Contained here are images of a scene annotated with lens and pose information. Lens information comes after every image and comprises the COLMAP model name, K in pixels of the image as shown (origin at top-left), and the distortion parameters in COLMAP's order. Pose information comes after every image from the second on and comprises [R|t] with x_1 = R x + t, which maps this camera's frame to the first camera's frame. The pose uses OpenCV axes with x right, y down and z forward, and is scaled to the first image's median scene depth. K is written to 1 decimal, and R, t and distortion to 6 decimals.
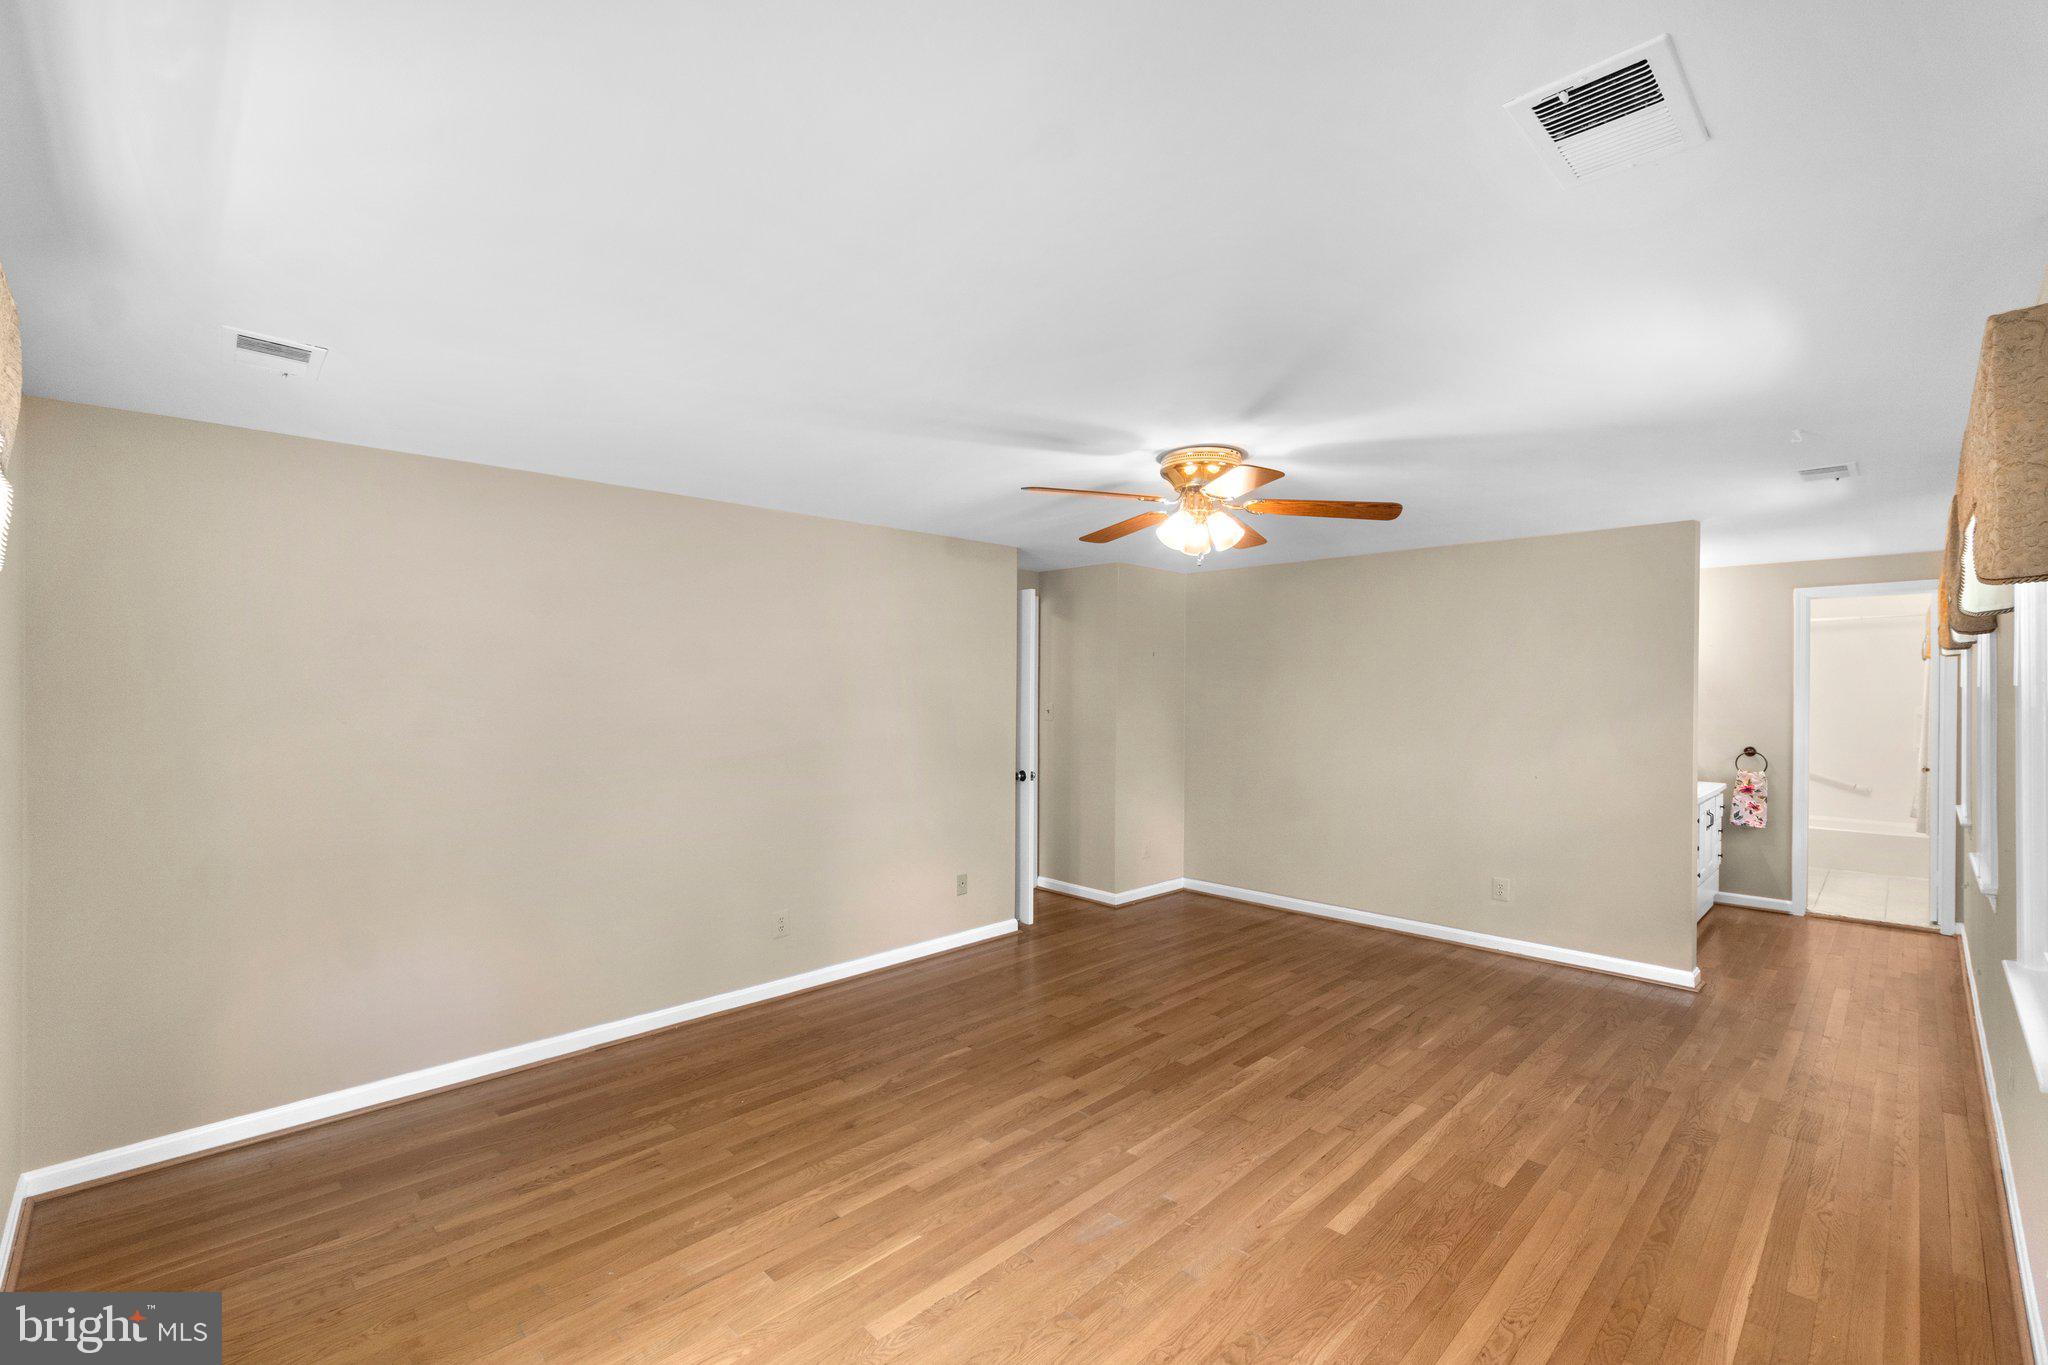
lens RADIAL K [[898.4, 0, 1028.1], [0, 898.4, 668.7], [0, 0, 1]] dist [-0.000887, 0.000334]
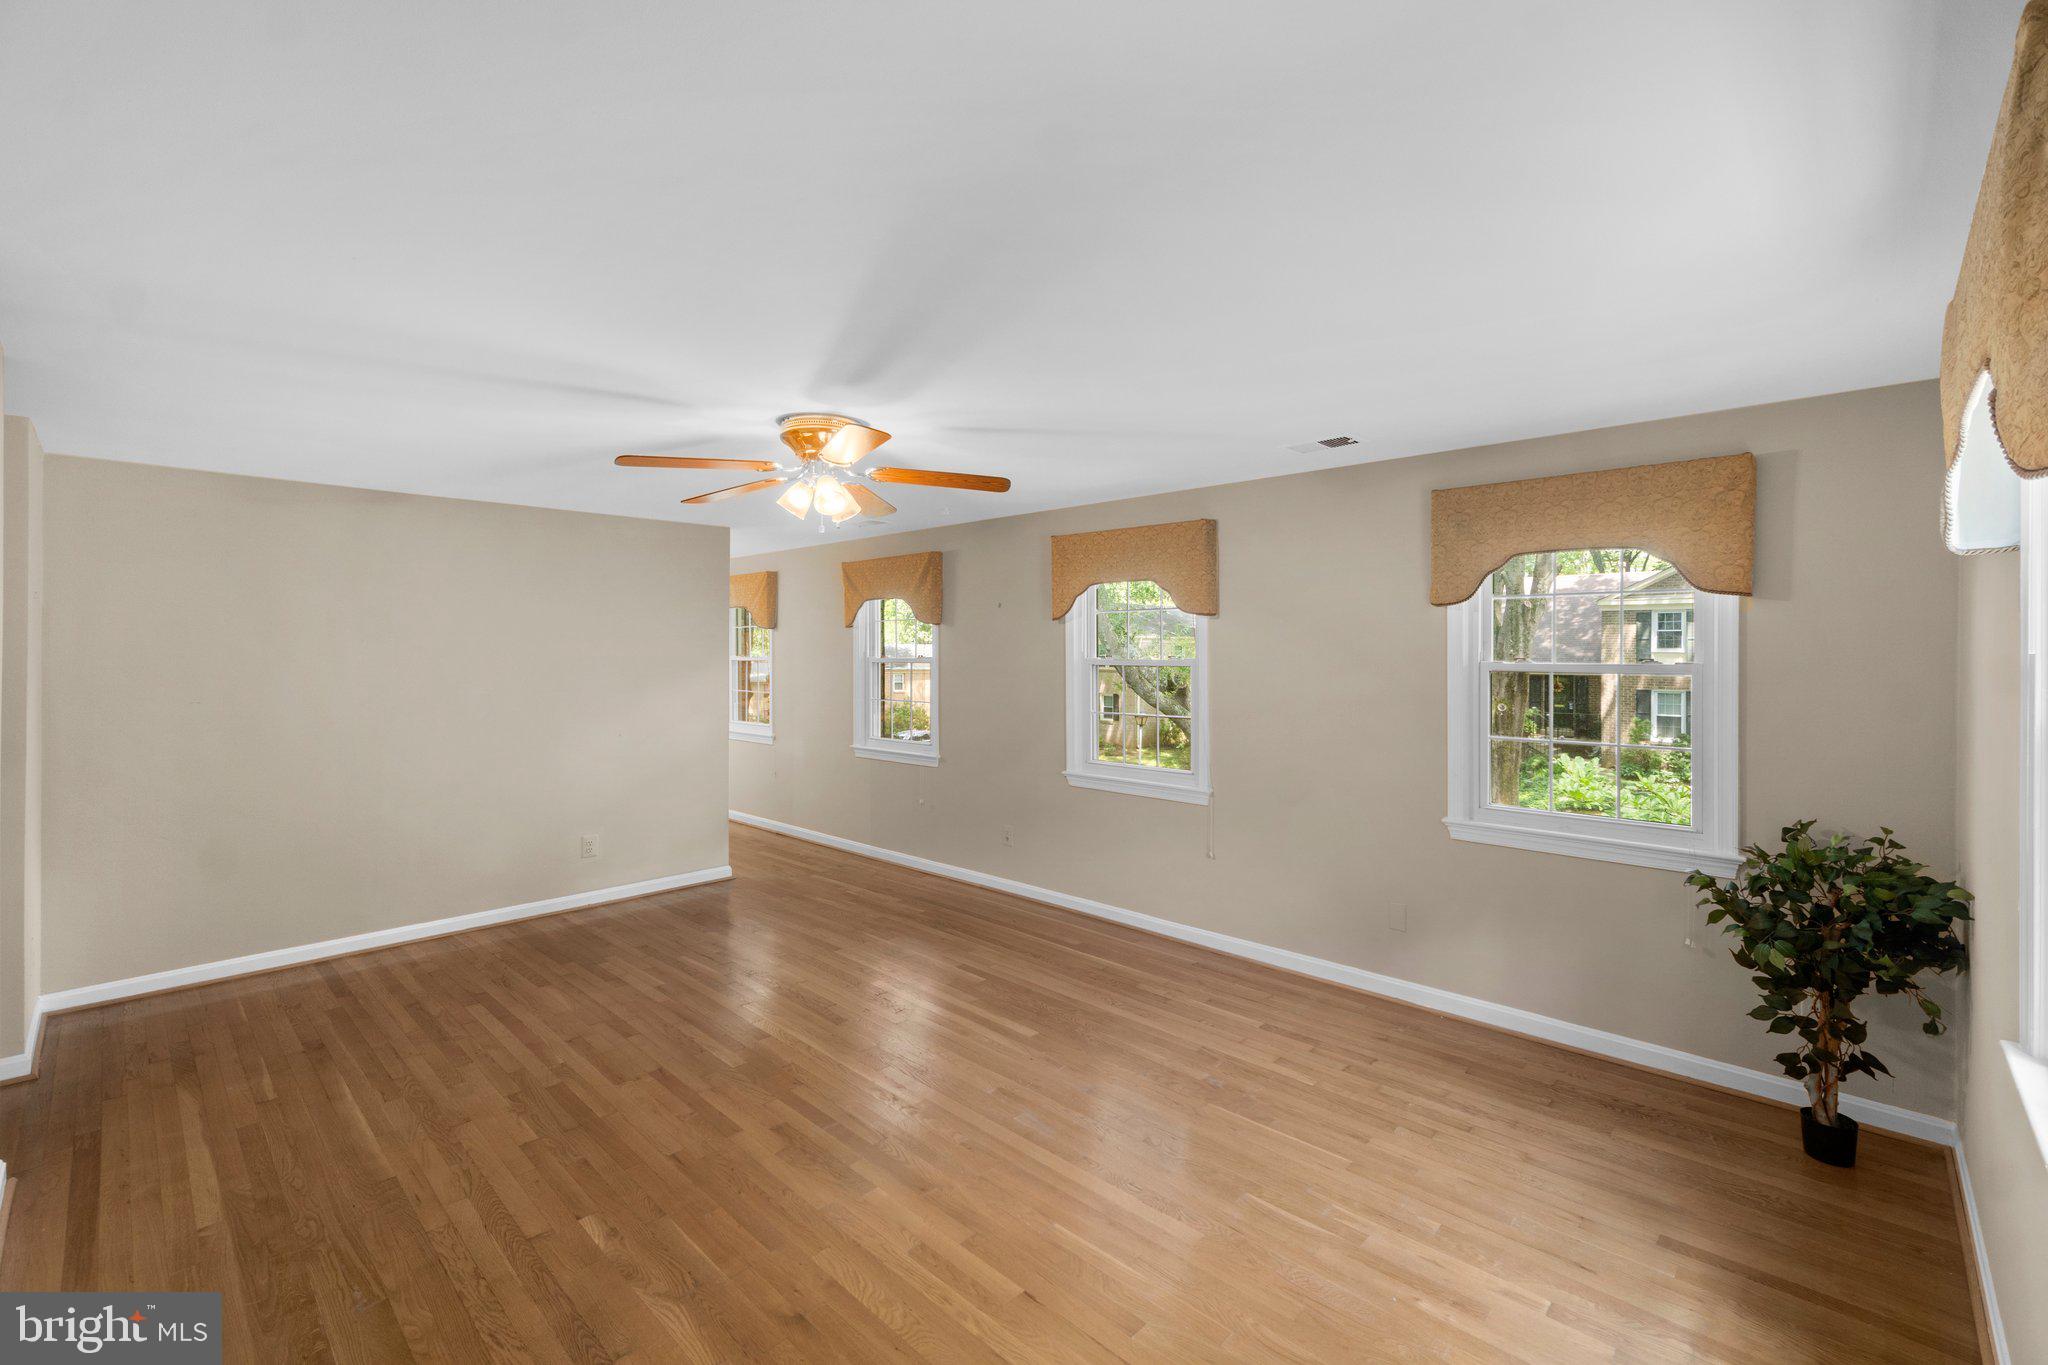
lens RADIAL K [[898.4, 0, 1028.1], [0, 898.4, 668.7], [0, 0, 1]] dist [-0.000887, 0.000334]
pose [[-0.043180, -0.019521, 0.998877, -0.689876], [-0.018970, 0.999645, 0.018716, 0.012788], [-0.998887, -0.018140, -0.043535, 0.699323]]
